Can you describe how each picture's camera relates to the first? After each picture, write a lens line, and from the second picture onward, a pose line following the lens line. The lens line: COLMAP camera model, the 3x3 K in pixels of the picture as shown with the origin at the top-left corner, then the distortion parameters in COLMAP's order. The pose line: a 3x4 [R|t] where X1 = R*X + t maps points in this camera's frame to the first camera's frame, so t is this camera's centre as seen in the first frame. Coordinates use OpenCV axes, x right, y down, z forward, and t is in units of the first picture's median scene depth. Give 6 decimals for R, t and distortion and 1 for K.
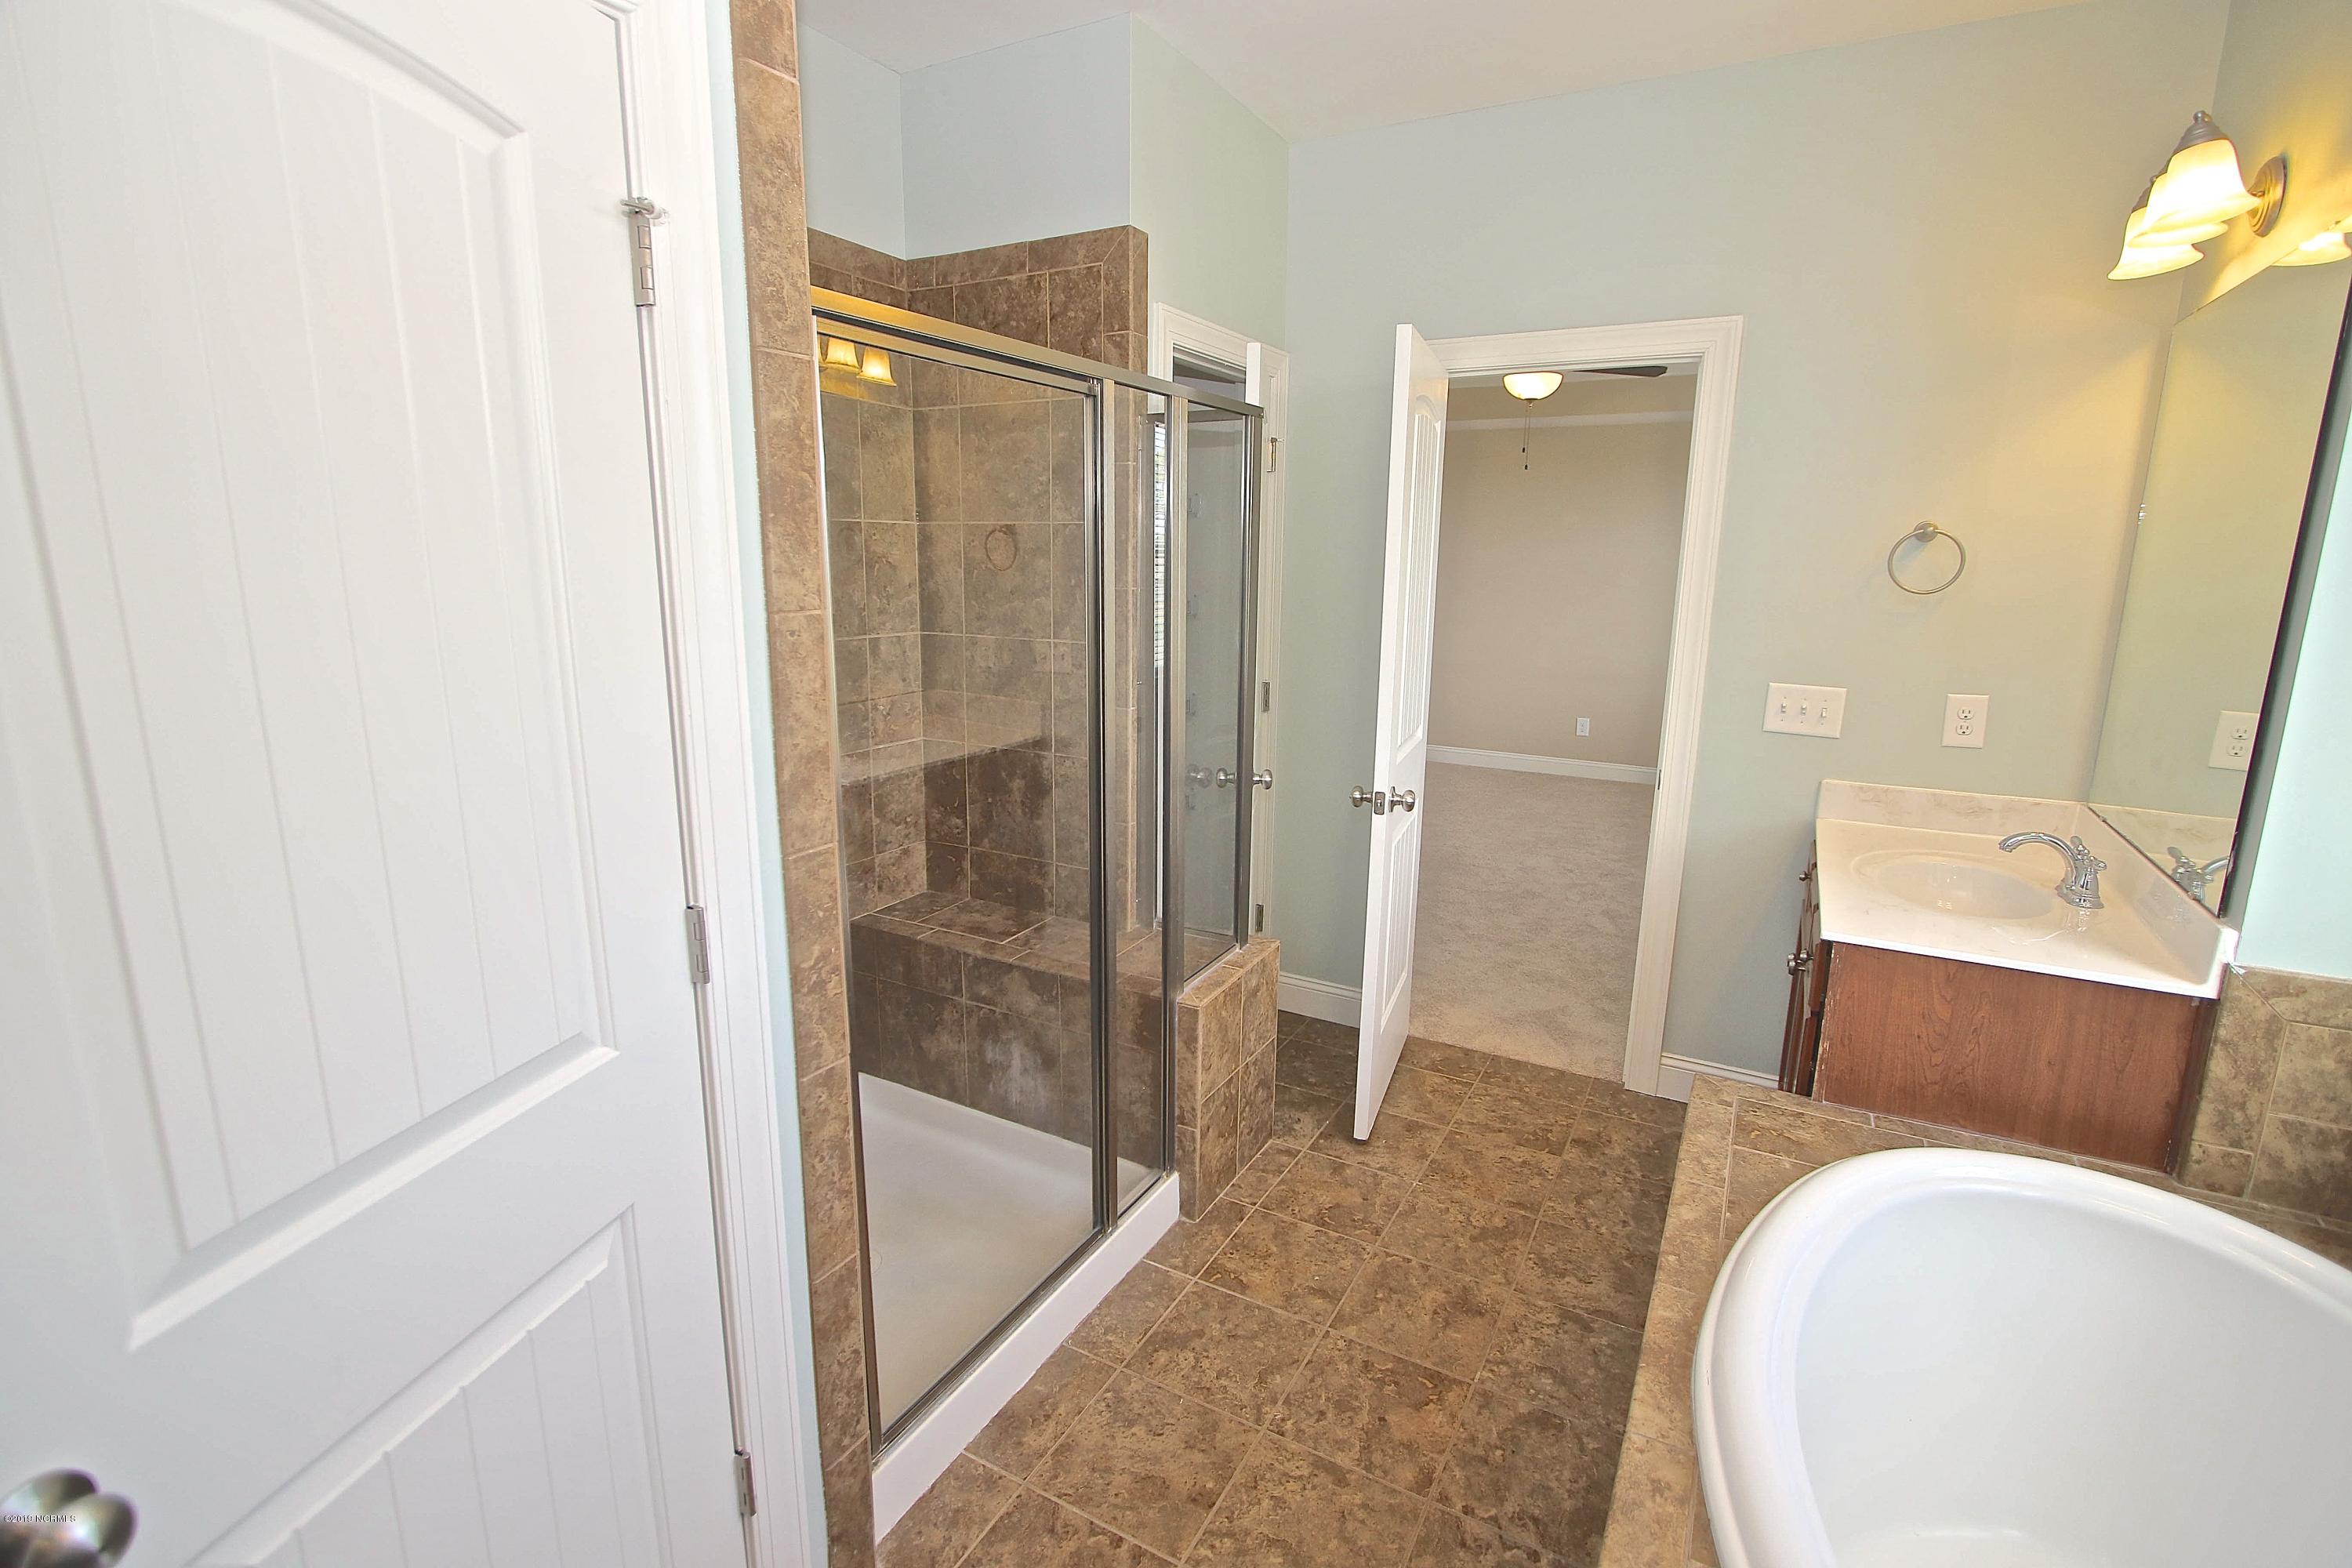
lens RADIAL K [[1083.2, 0, 1178.3], [0, 1083.2, 781.5], [0, 0, 1]] dist [0.000334, 0.001654]
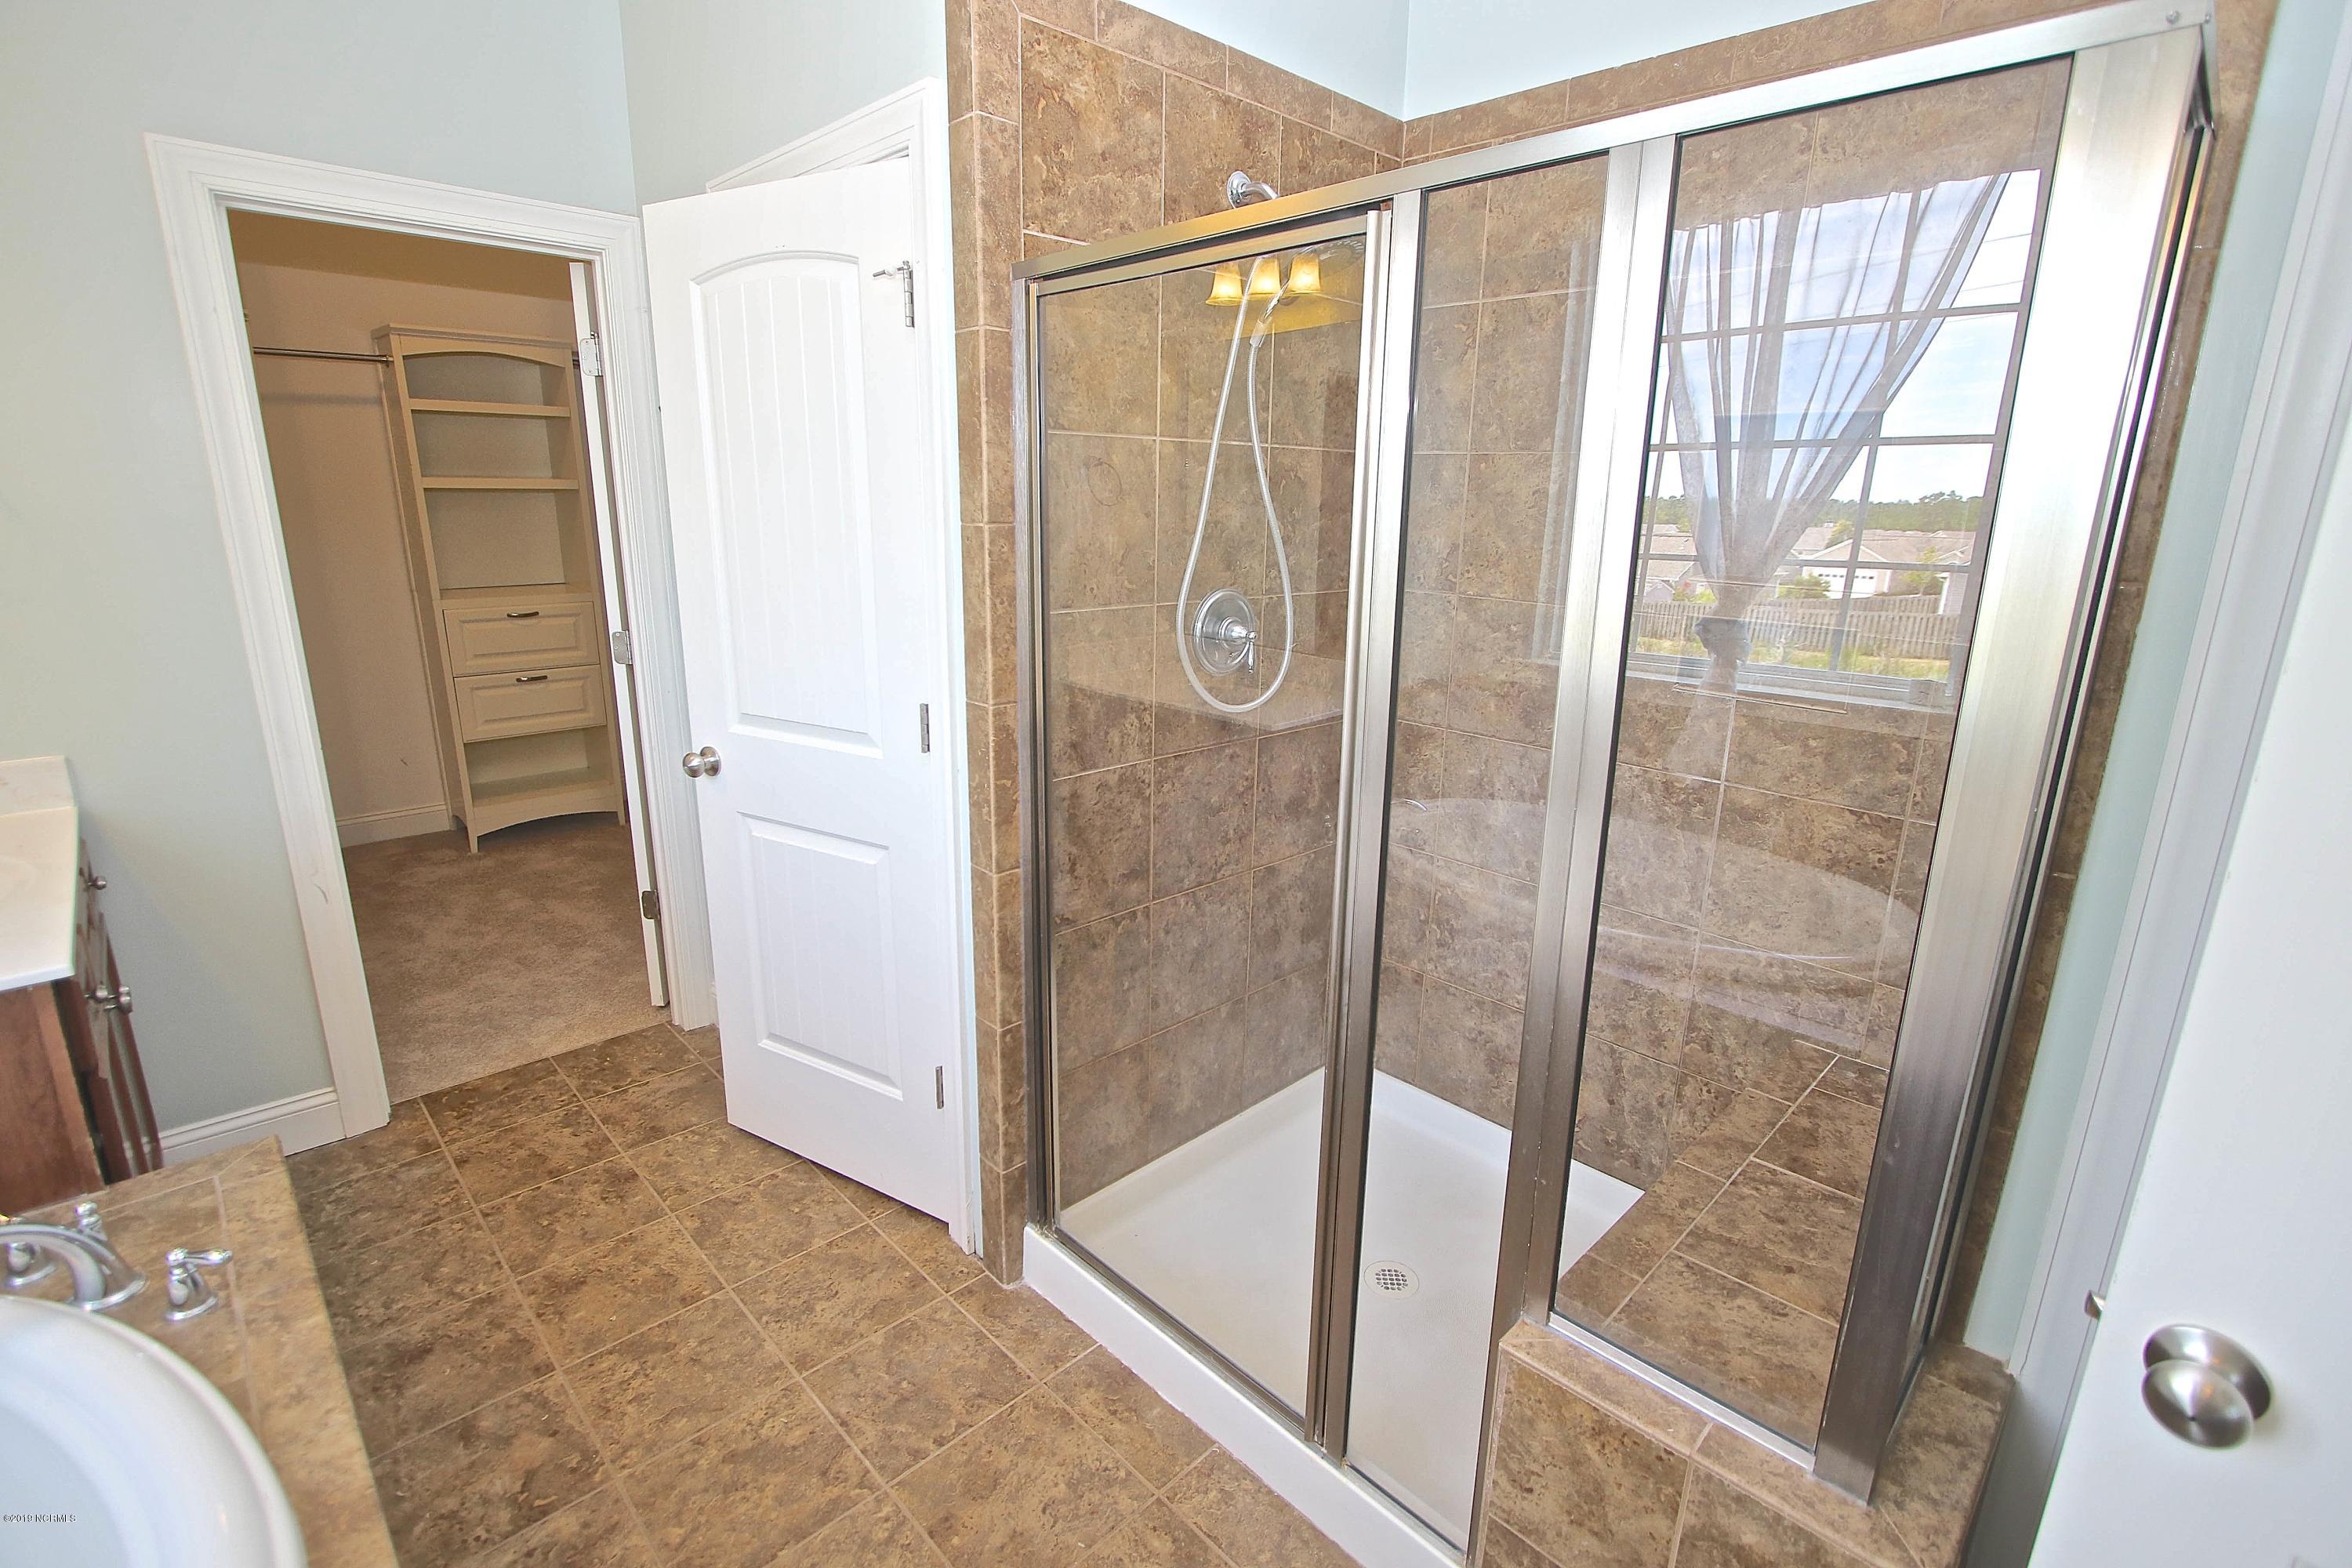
lens RADIAL K [[1083.2, 0, 1175.5], [0, 1083.2, 774.0], [0, 0, 1]] dist [0.000334, 0.001654]
pose [[-0.284268, 0.221786, -0.932740, 0.796488], [-0.220725, 0.931603, 0.288785, -0.272777], [0.932991, 0.287971, -0.215871, 1.414146]]
